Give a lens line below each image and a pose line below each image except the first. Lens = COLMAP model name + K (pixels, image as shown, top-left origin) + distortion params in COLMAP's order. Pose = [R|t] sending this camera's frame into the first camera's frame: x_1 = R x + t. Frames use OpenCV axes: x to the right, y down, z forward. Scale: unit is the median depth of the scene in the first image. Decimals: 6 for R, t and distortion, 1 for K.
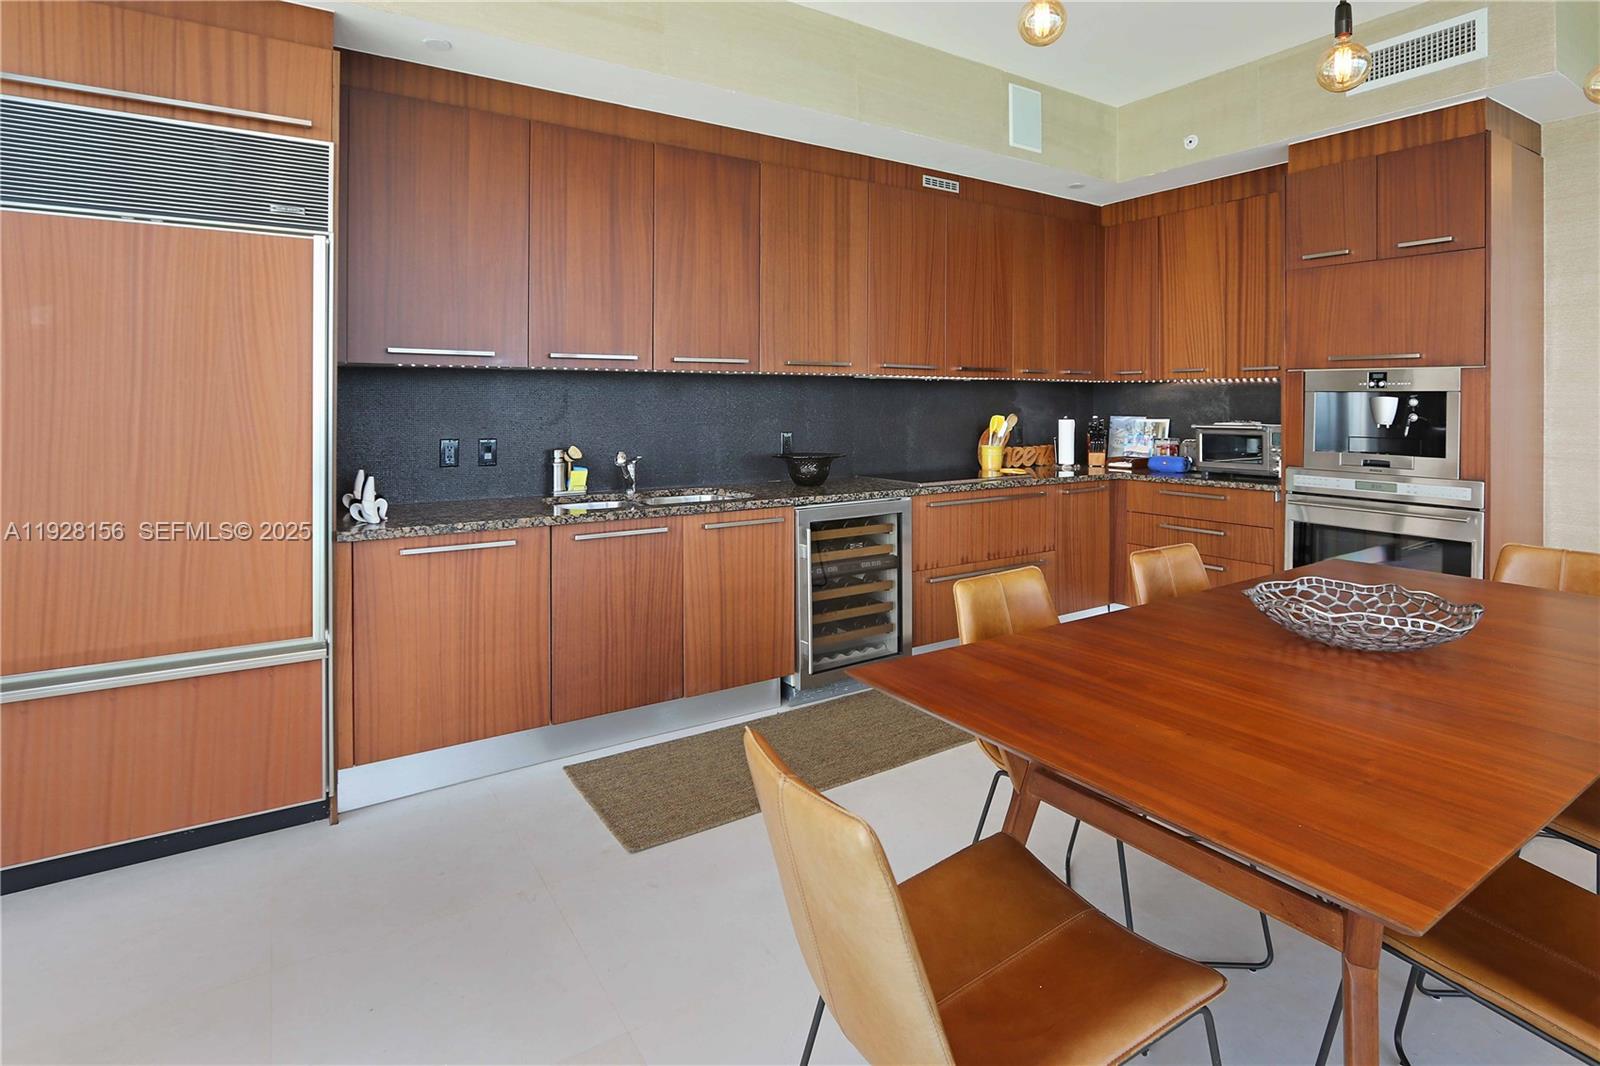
lens RADIAL K [[804.1, 0, 894.7], [0, 804.1, 400.0], [0, 0, 1]] dist [-0.002942, -0.000219]
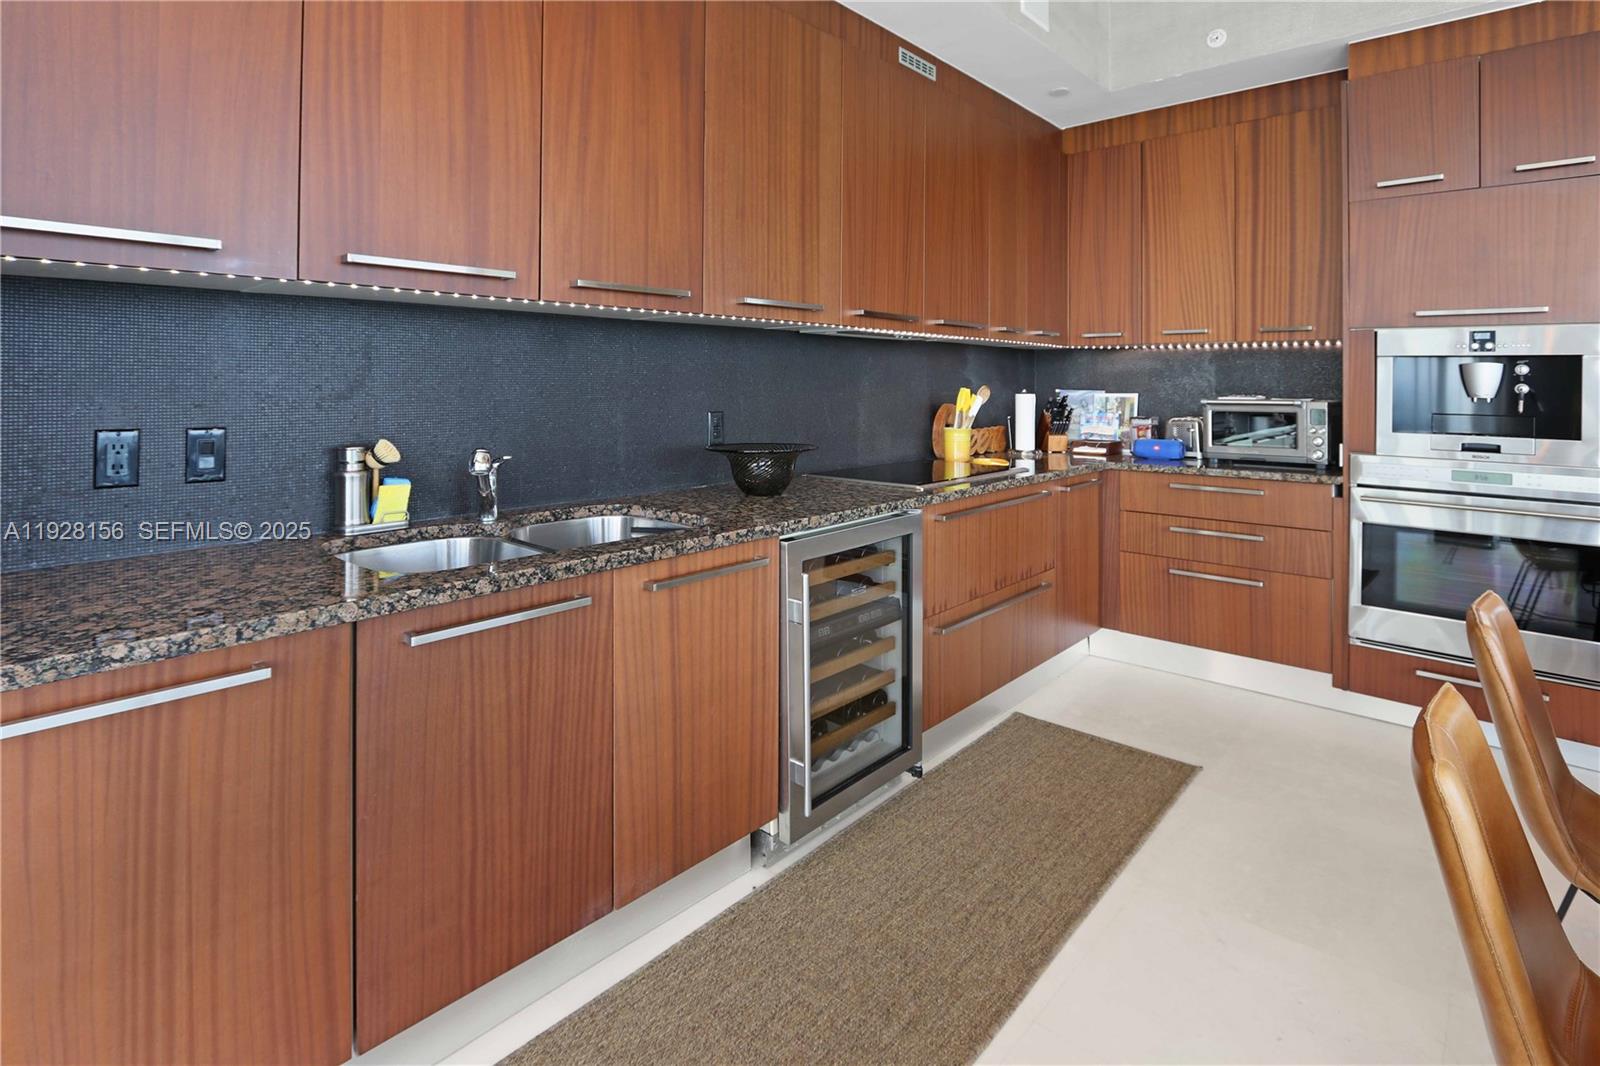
lens RADIAL K [[799.6, 0, 816.2], [0, 799.6, 373.1], [0, 0, 1]] dist [-0.013683, -0.000394]
pose [[0.984875, 0.003543, 0.173231, -0.177790], [-0.002299, 0.999970, -0.007383, 0.014198], [-0.173252, 0.006873, 0.984853, 0.364789]]
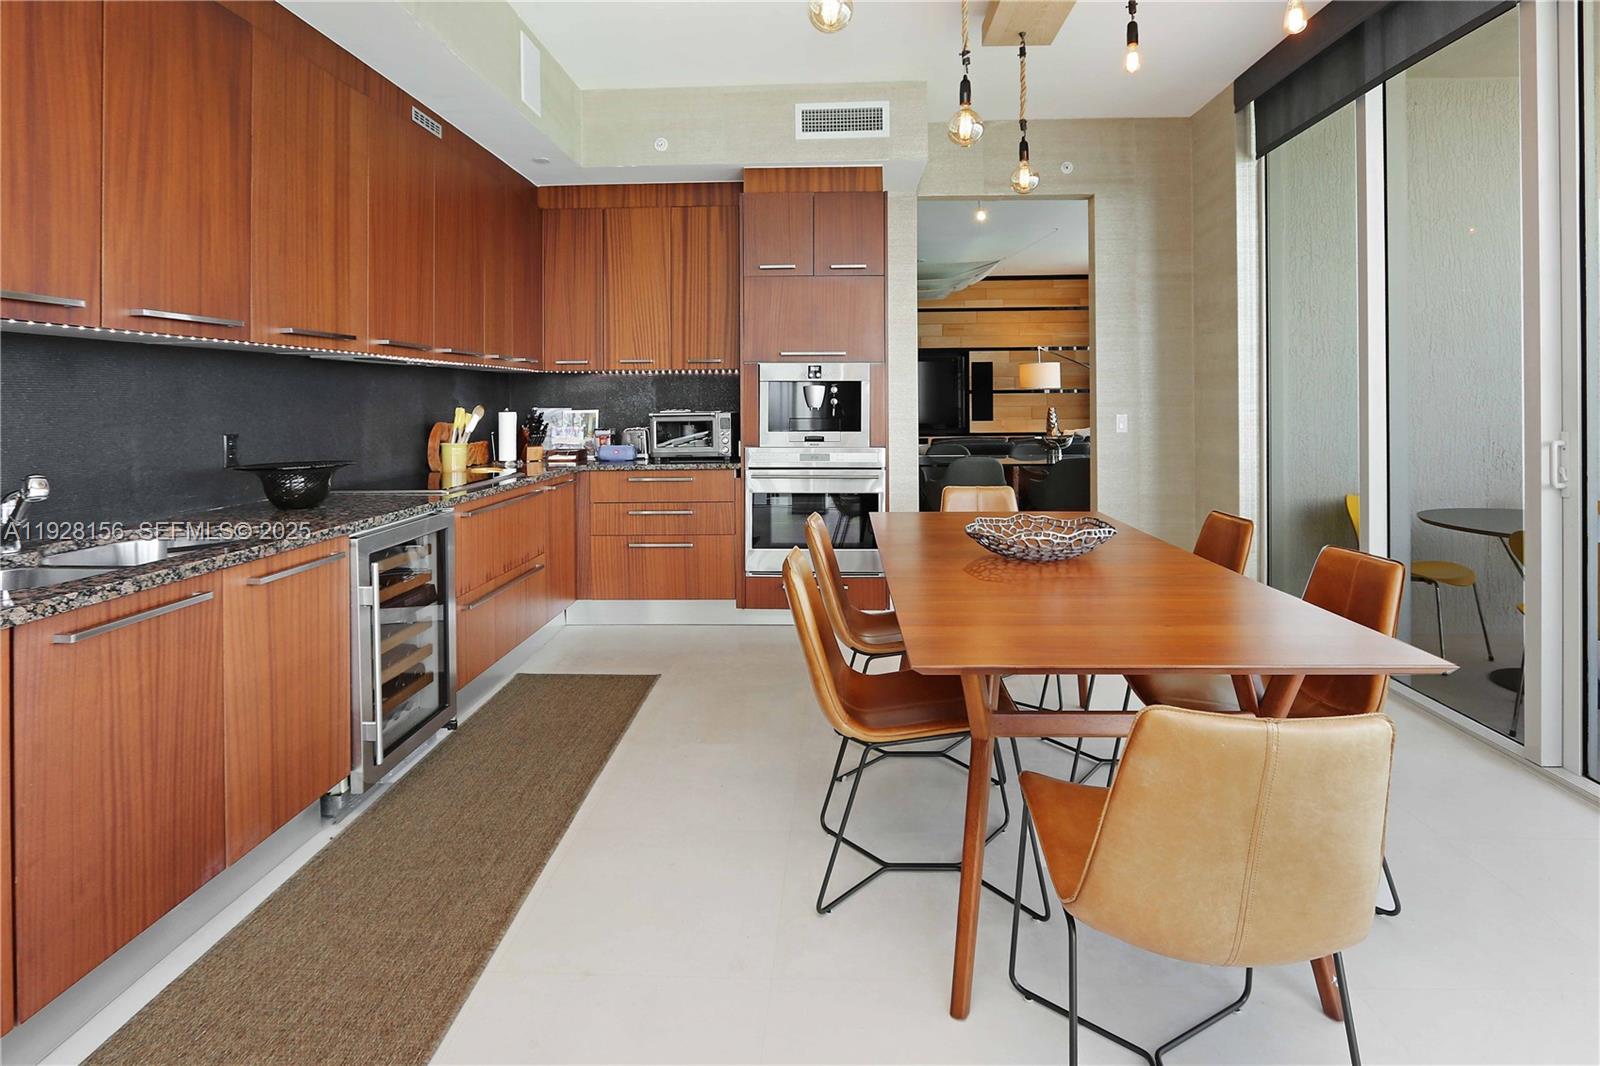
lens RADIAL K [[785.2, 0, 824.4], [0, 785.2, 392.4], [0, 0, 1]] dist [-0.002729, -0.000237]
pose [[0.638062, -0.001639, 0.769983, -0.342674], [0.008454, 0.999952, -0.004877, 0.013302], [-0.769939, 0.009622, 0.638045, 0.215190]]
